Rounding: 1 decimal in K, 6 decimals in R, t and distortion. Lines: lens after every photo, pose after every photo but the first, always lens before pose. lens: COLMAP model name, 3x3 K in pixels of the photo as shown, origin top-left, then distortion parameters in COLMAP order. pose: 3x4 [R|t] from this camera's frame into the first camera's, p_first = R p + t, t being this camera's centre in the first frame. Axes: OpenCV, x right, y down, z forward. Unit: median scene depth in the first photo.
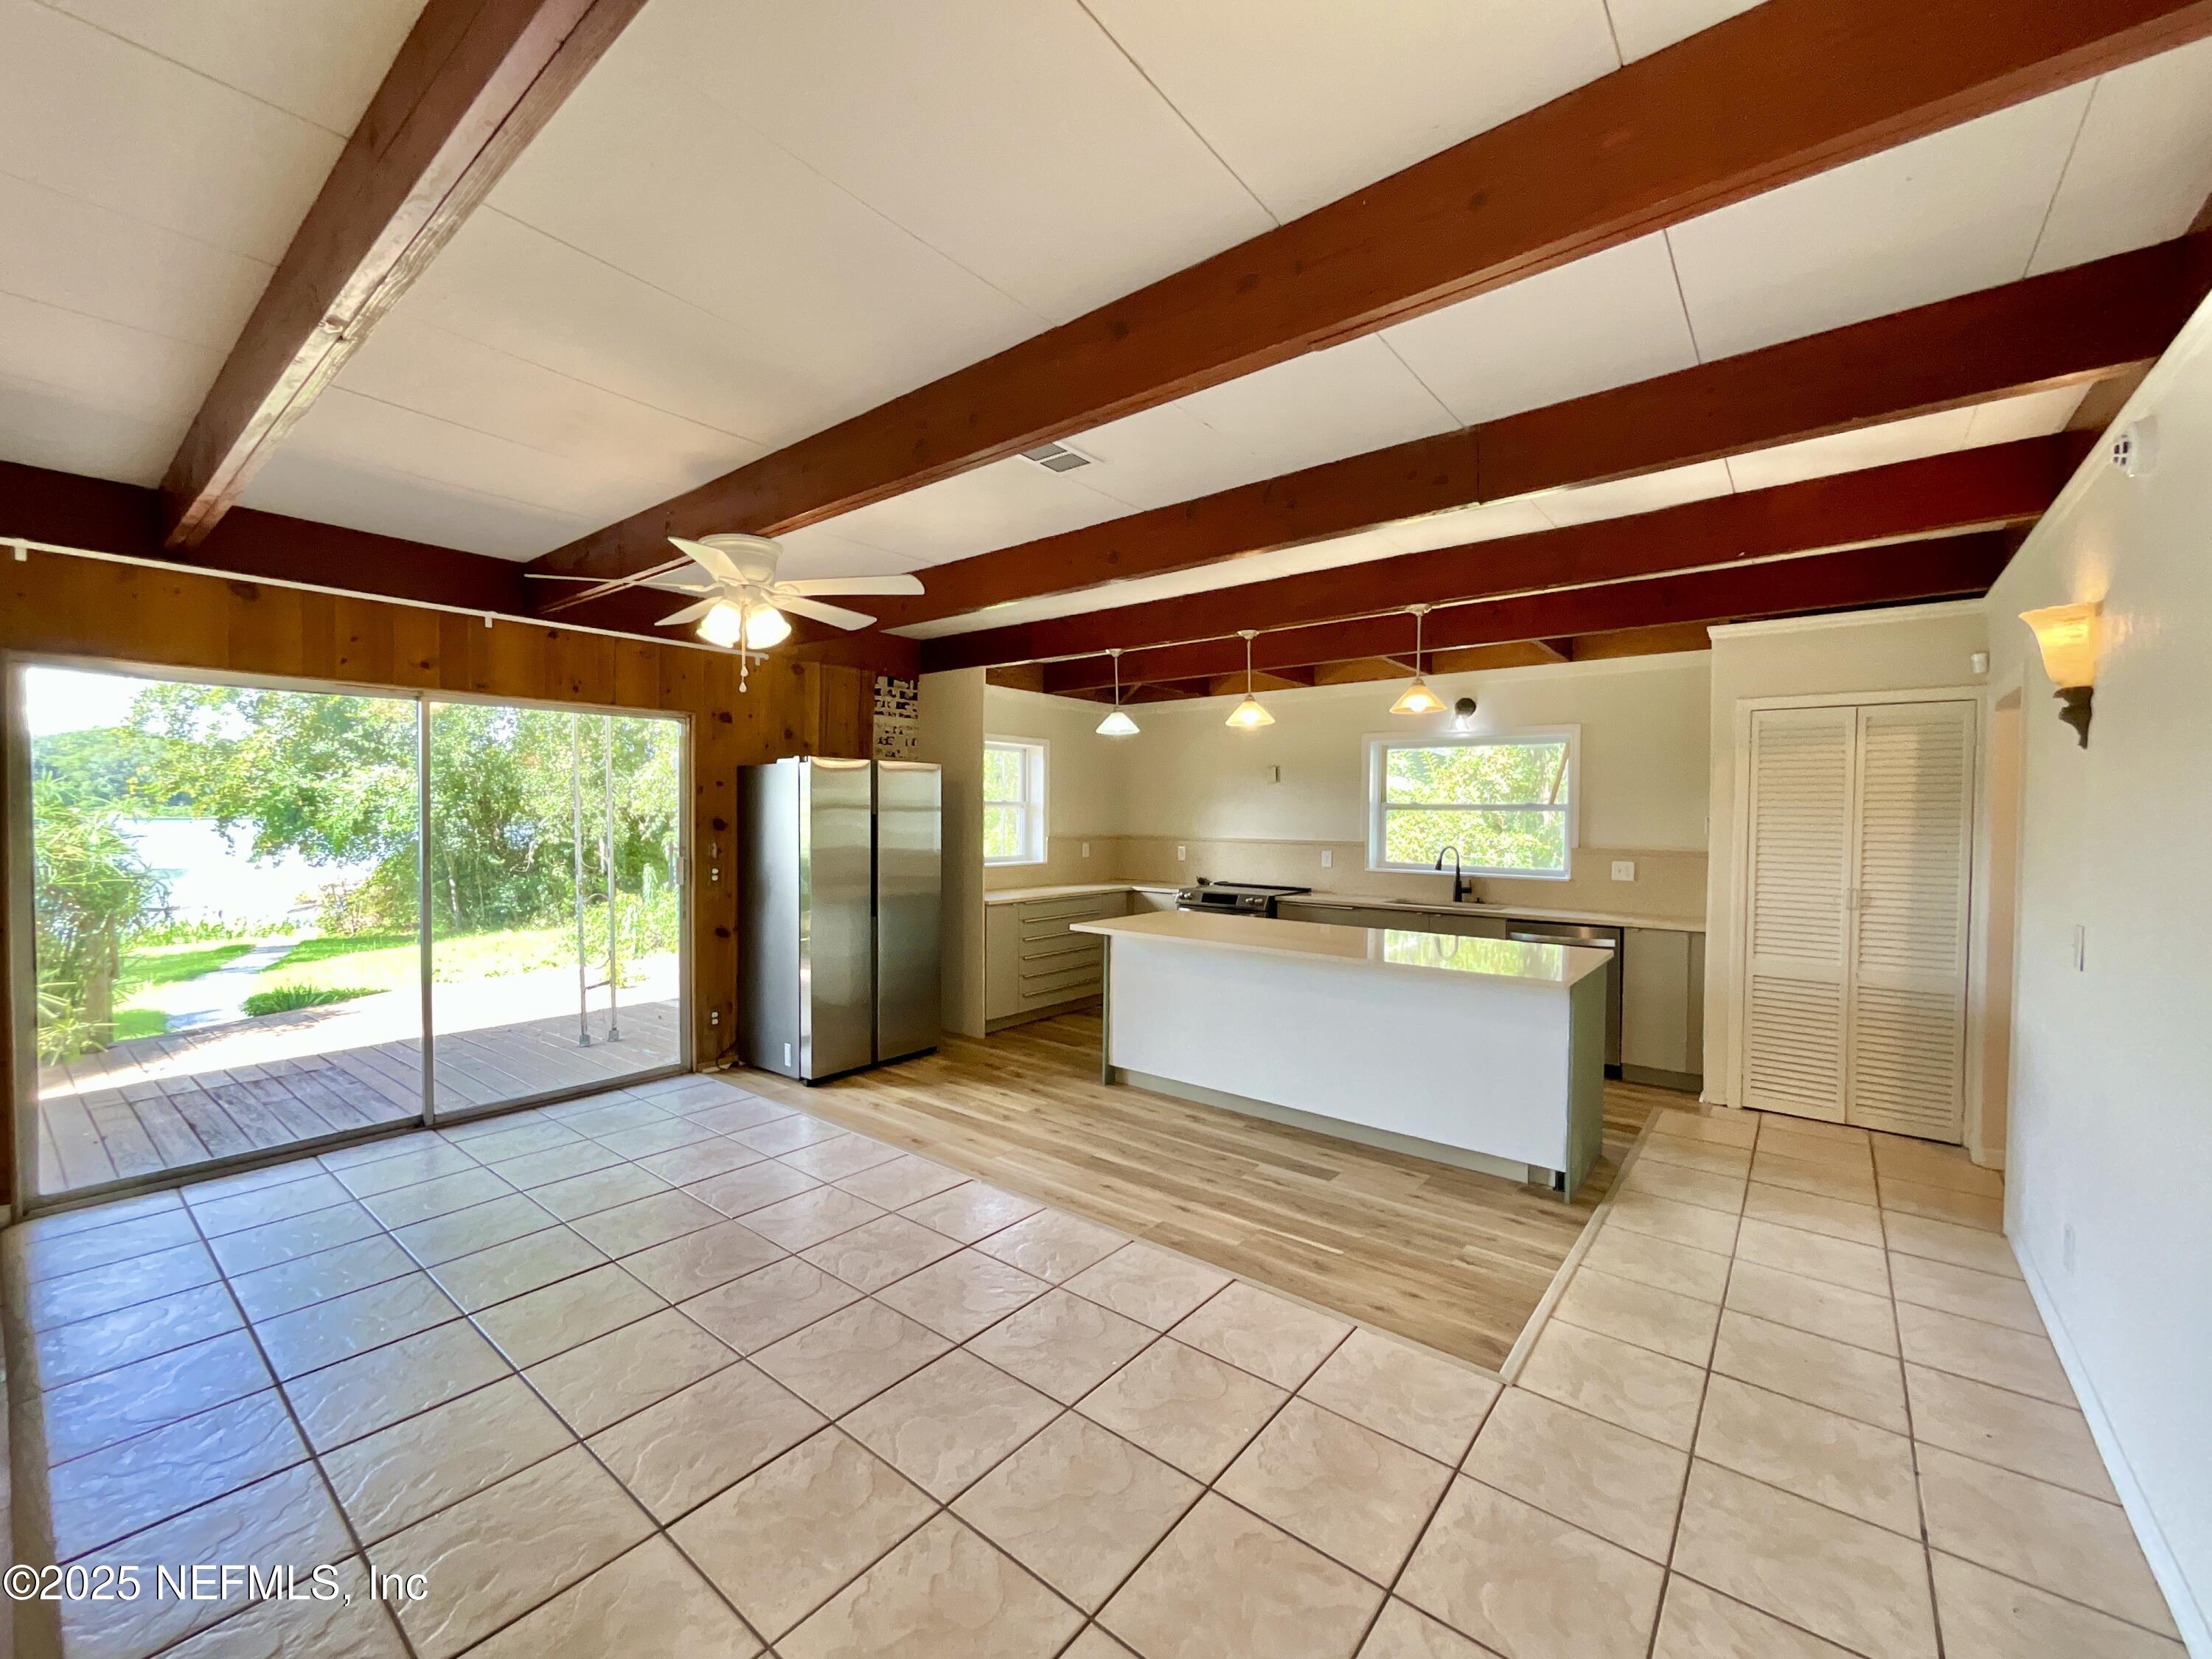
lens RADIAL K [[901.0, 0, 1102.0], [0, 901.0, 835.0], [0, 0, 1]] dist [0.001414, -0.000386]
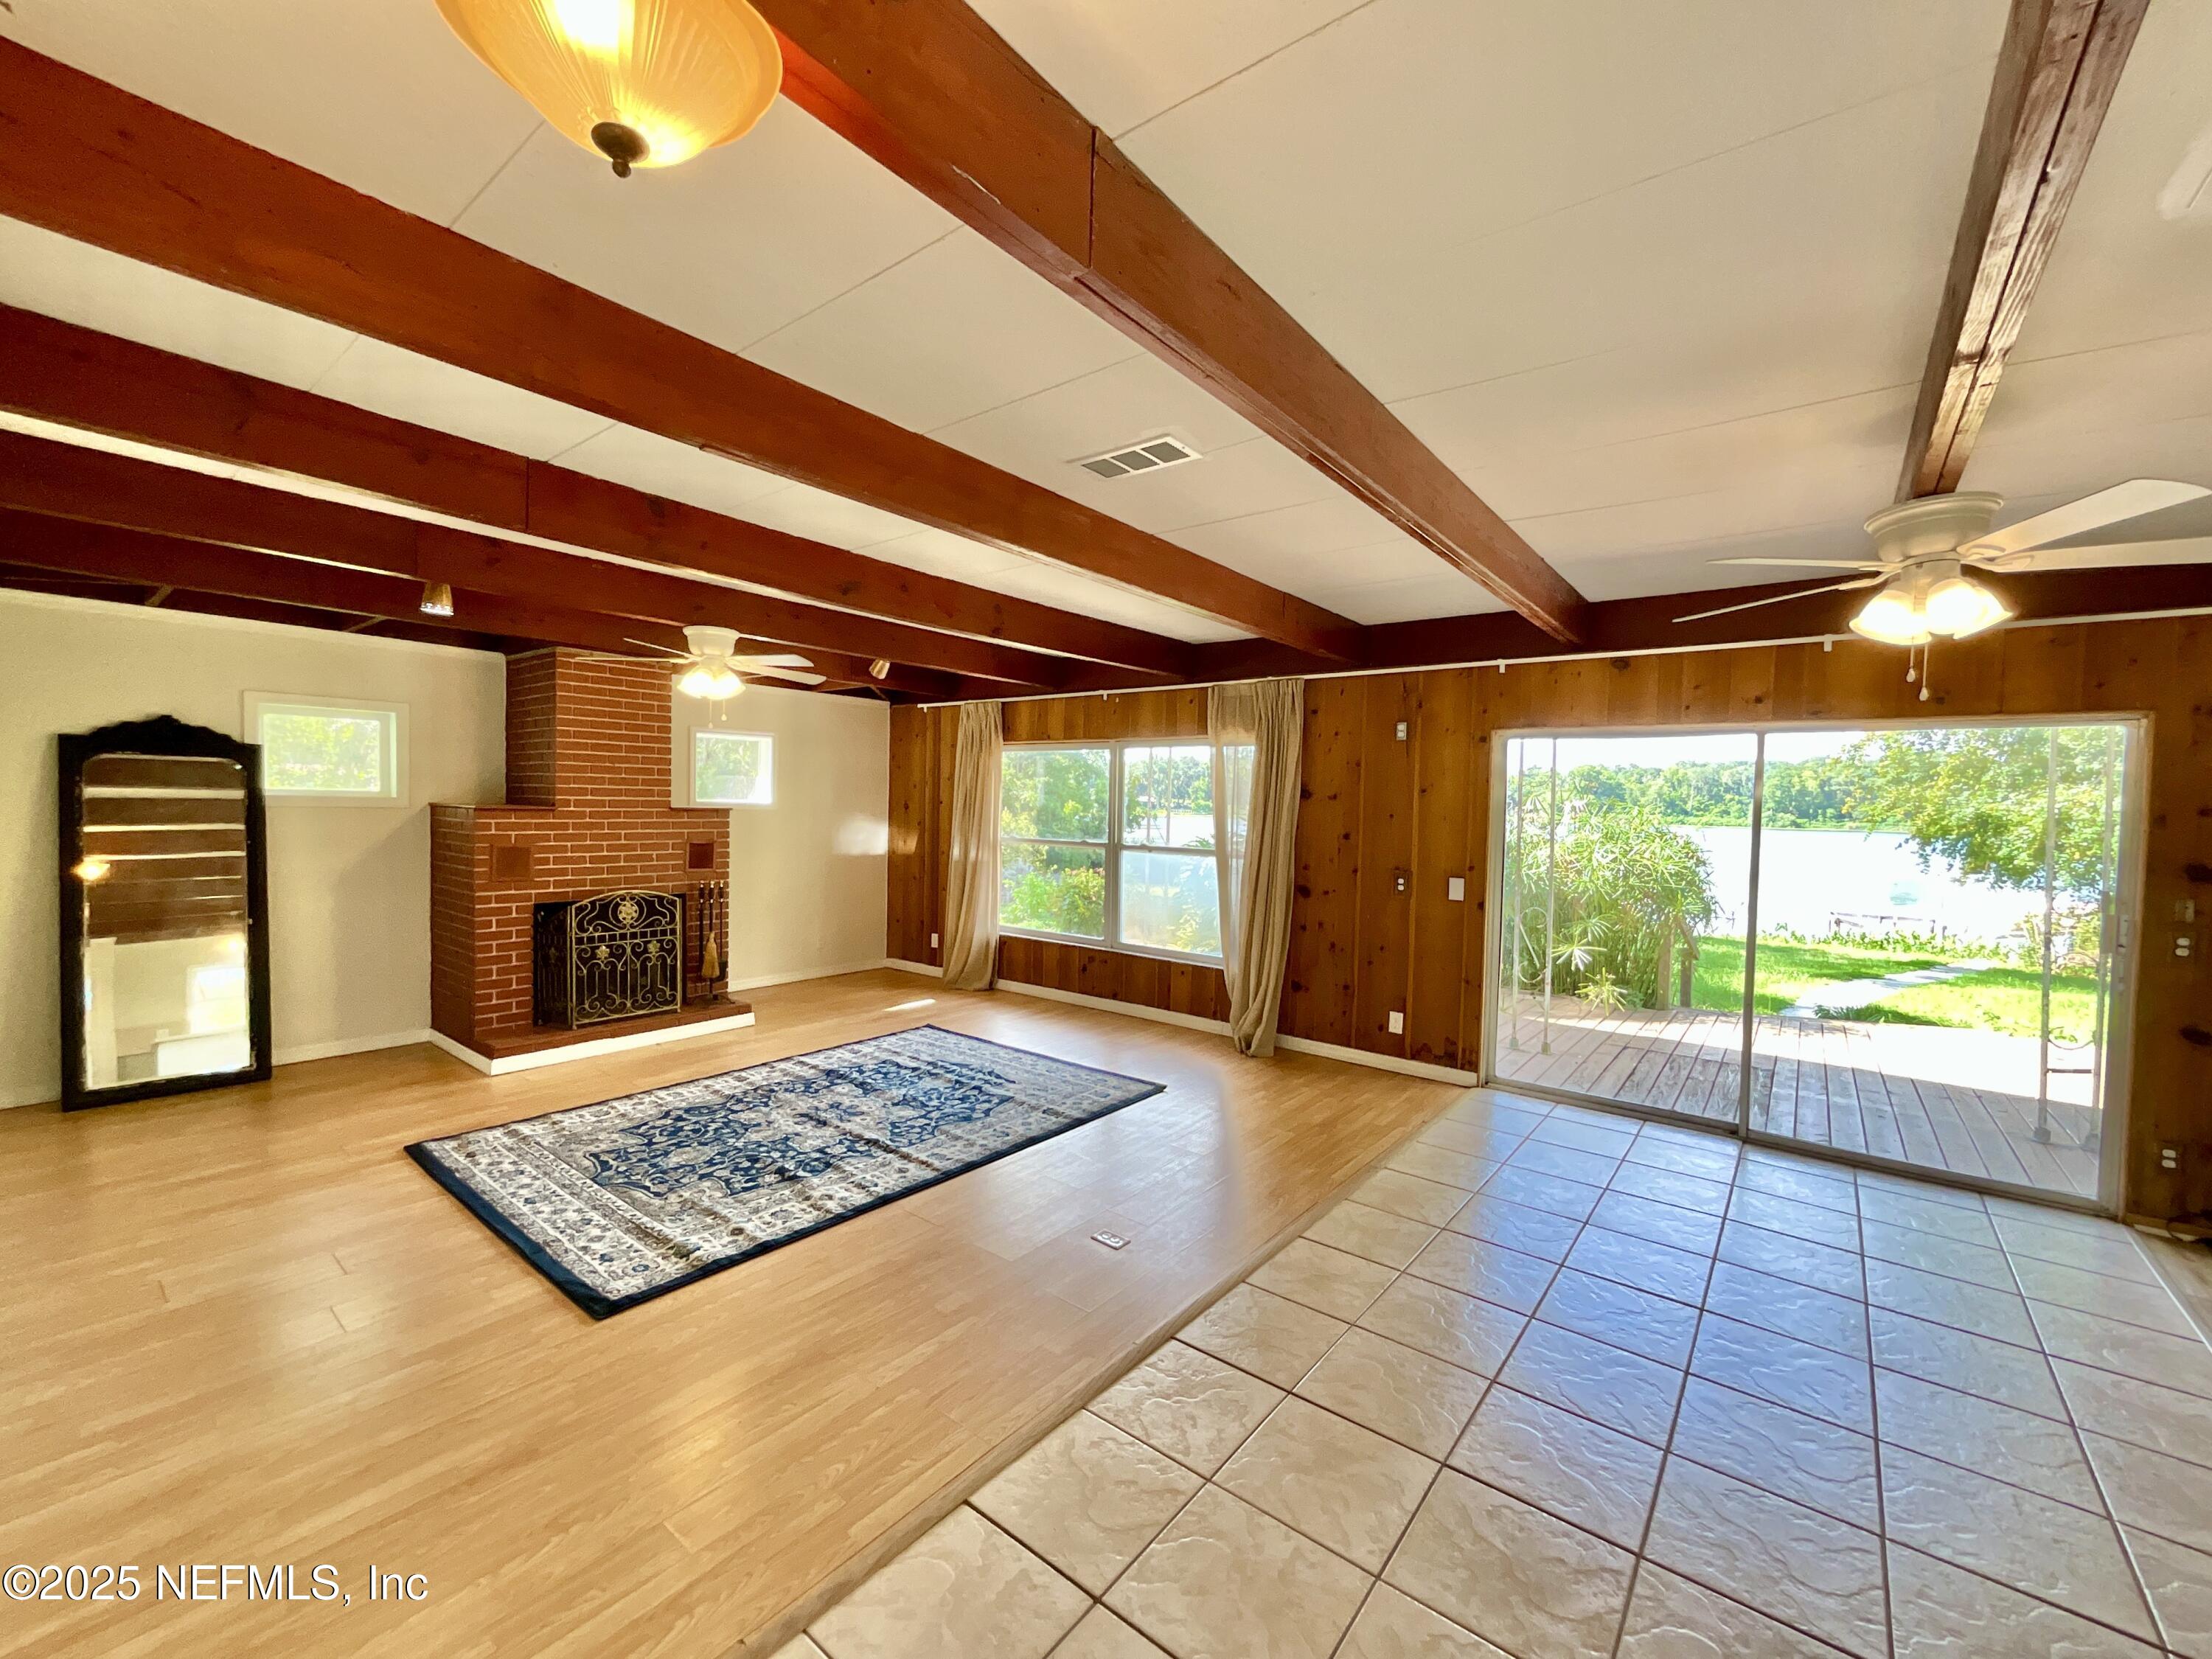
lens RADIAL K [[899.2, 0, 1102.4], [0, 899.2, 833.7], [0, 0, 1]] dist [-0.000244, 0.000474]
pose [[0.001433, 0.028698, -0.999587, 0.287004], [-0.049367, 0.998371, 0.028593, -0.023804], [0.998780, 0.049306, 0.002848, 0.228674]]
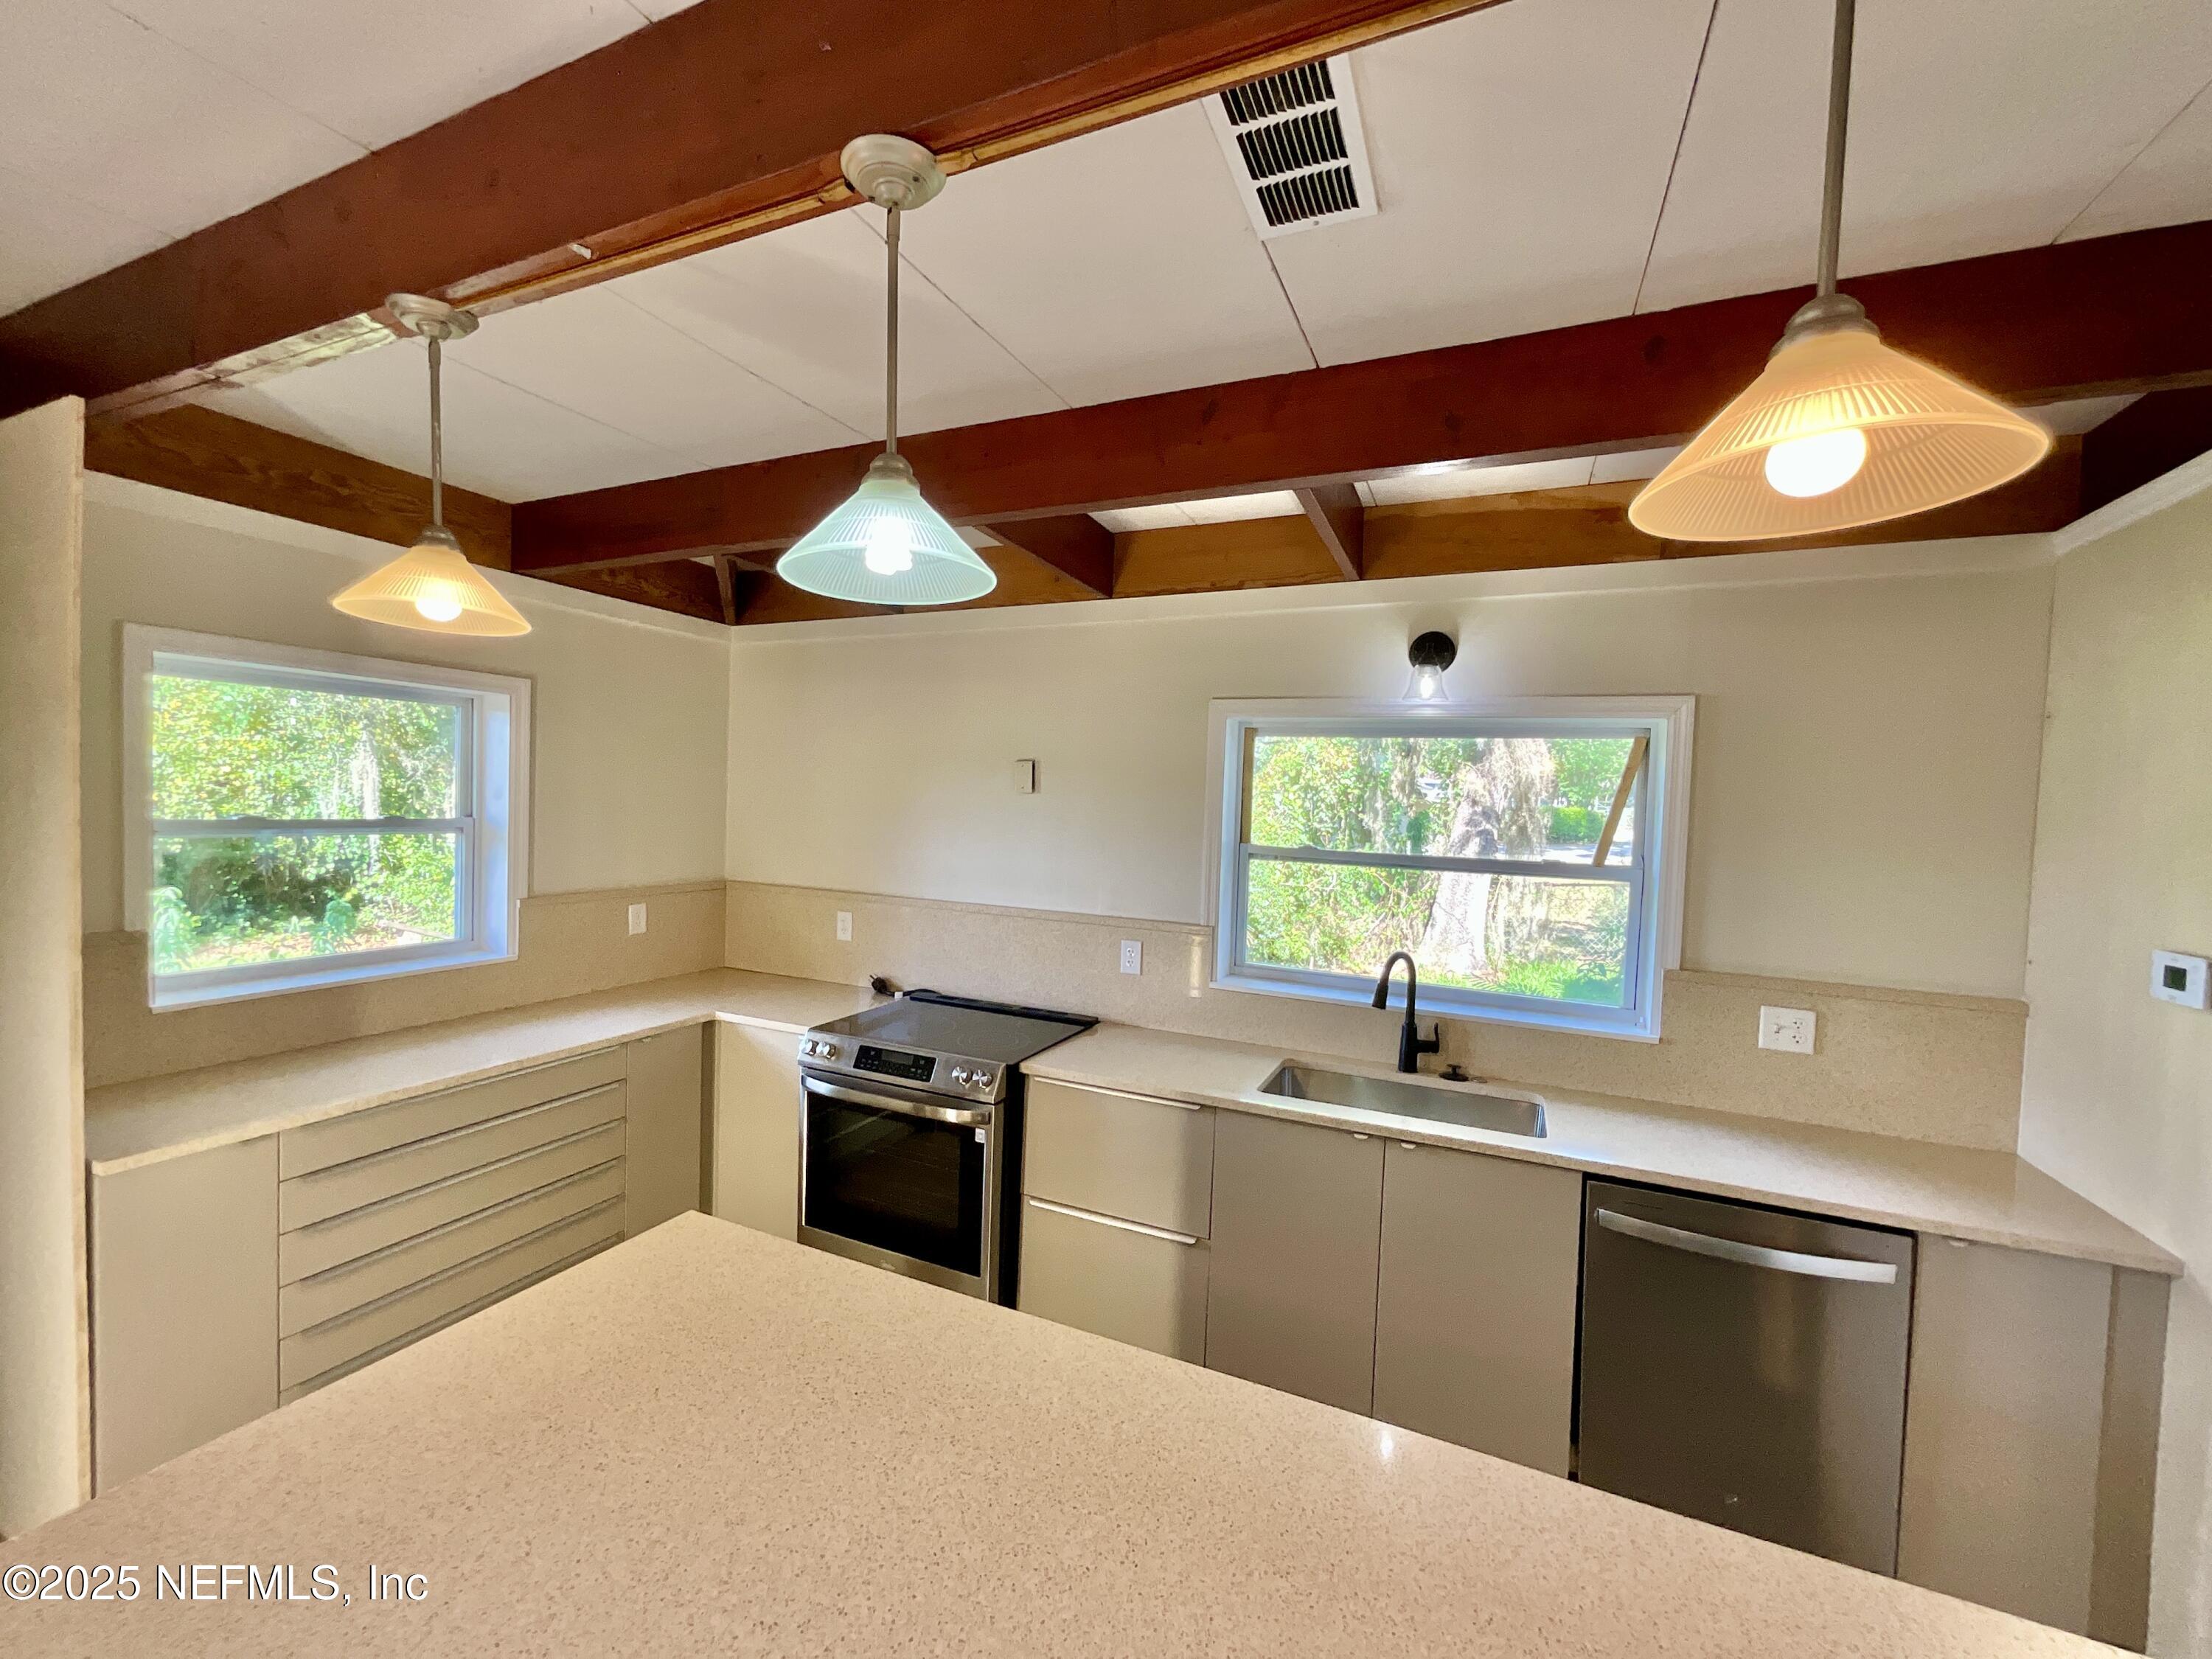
lens RADIAL K [[898.9, 0, 1105.4], [0, 898.9, 836.2], [0, 0, 1]] dist [-0.010976, 0.008622]
pose [[0.967552, 0.017516, 0.252063, 0.182877], [-0.022177, 0.999631, 0.015660, -0.072470], [-0.251696, -0.020742, 0.967584, 0.863680]]
